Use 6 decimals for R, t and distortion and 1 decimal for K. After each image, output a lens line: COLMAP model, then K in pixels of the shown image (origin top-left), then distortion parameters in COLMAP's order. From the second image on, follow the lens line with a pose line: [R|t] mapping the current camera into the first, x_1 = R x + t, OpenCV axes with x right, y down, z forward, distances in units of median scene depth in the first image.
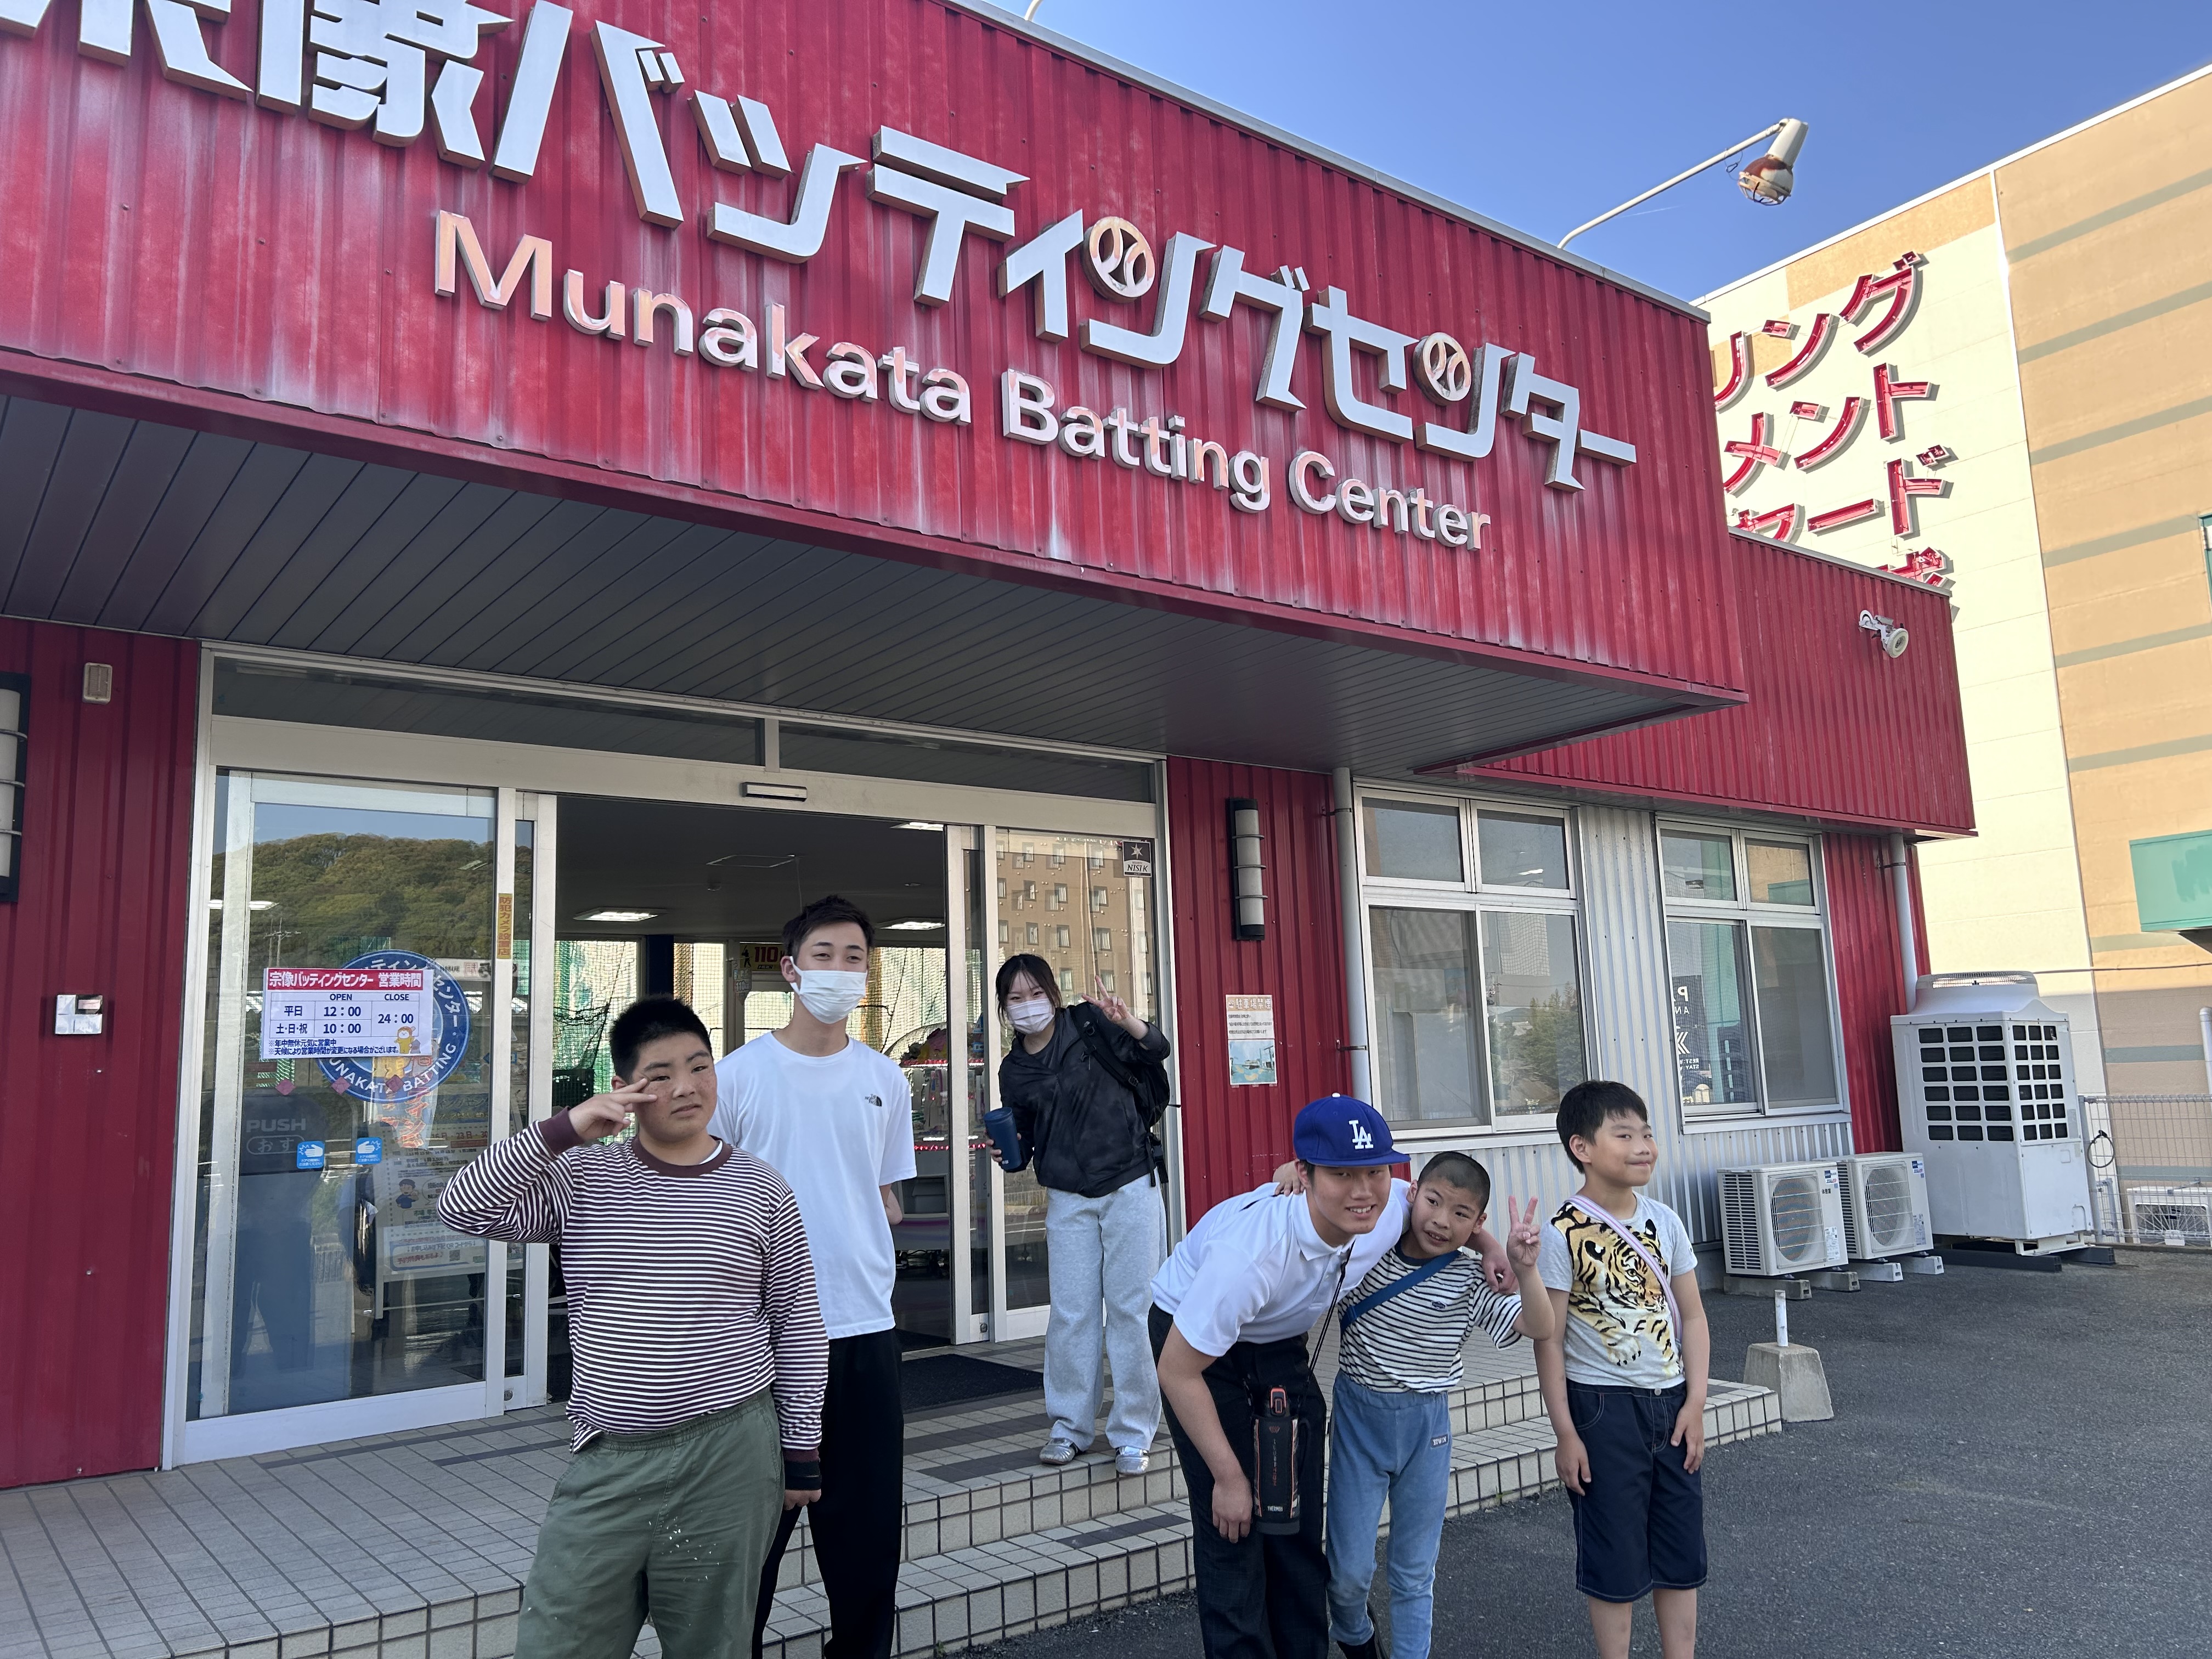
lens RADIAL K [[1661.0, 0, 1155.9], [0, 1661.0, 865.4], [0, 0, 1]] dist [0.051975, -0.054643]
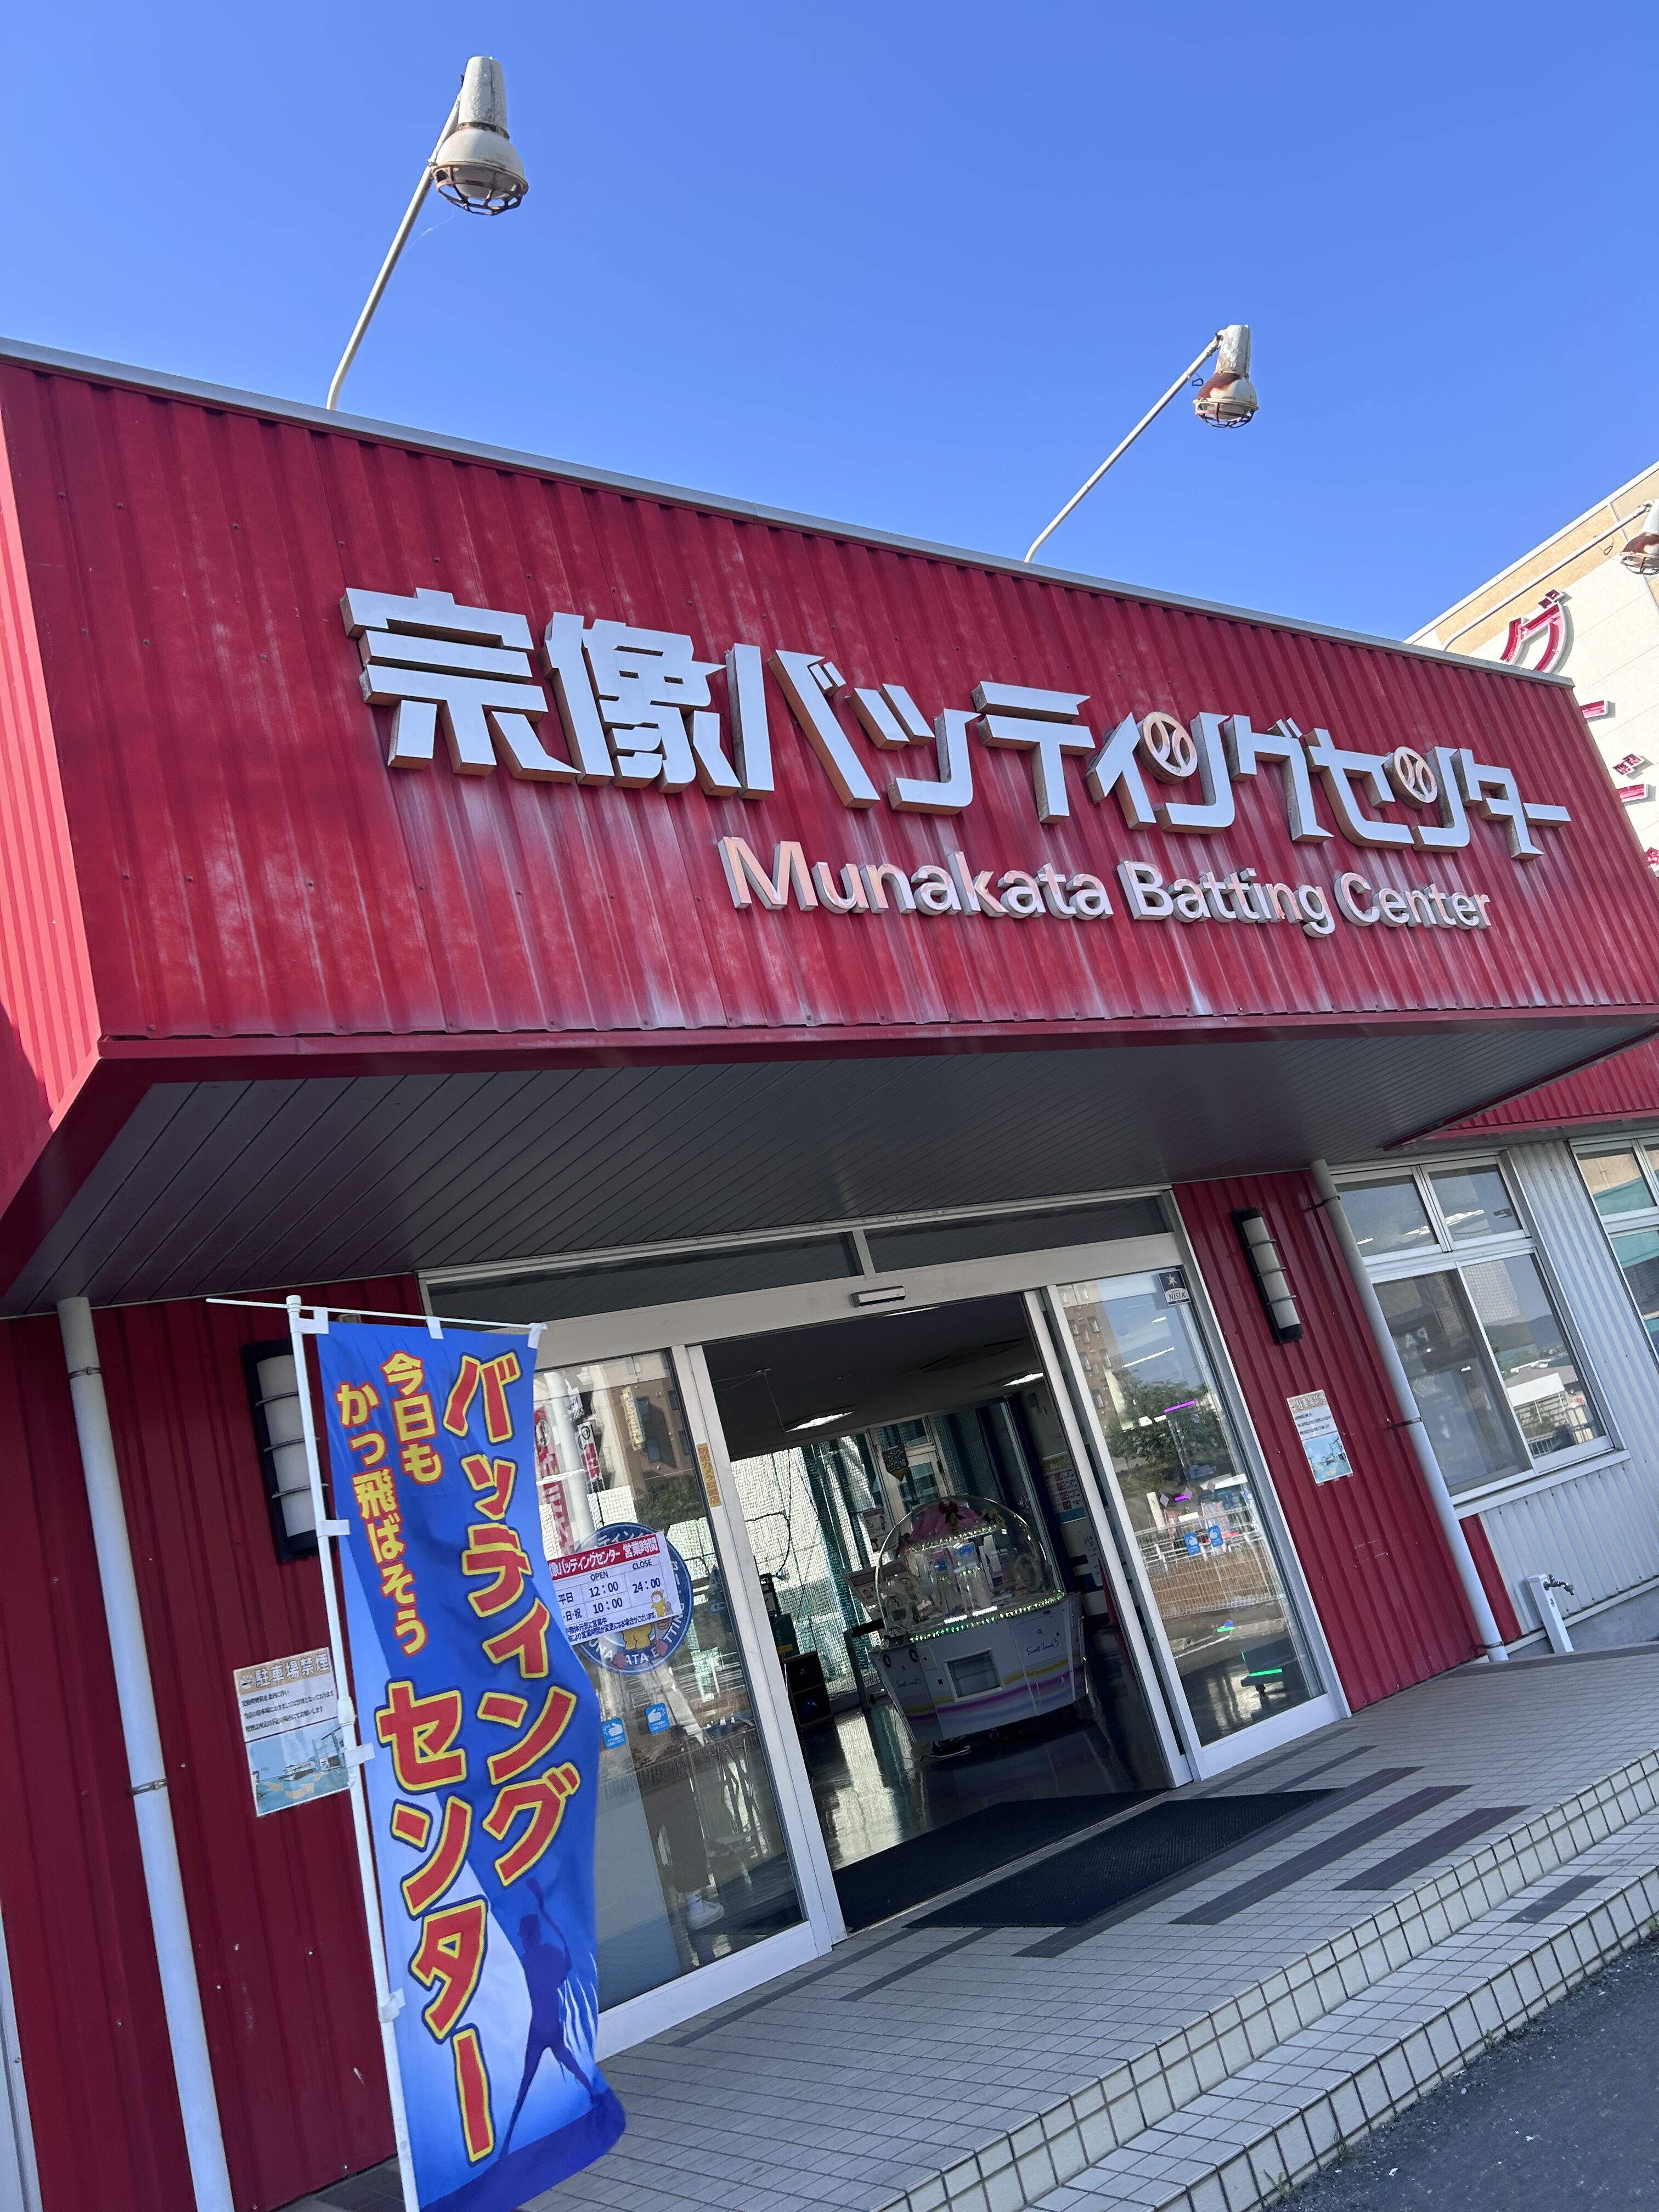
lens RADIAL K [[1661.0, 0, 803.9], [0, 1661.0, 1137.0], [0, 0, 1]] dist [0.051975, -0.054643]
pose [[0.973807, -0.226214, 0.022980, -0.329390], [0.227349, 0.967076, -0.114353, -0.039146], [0.003645, 0.116582, 0.993174, -0.068982]]
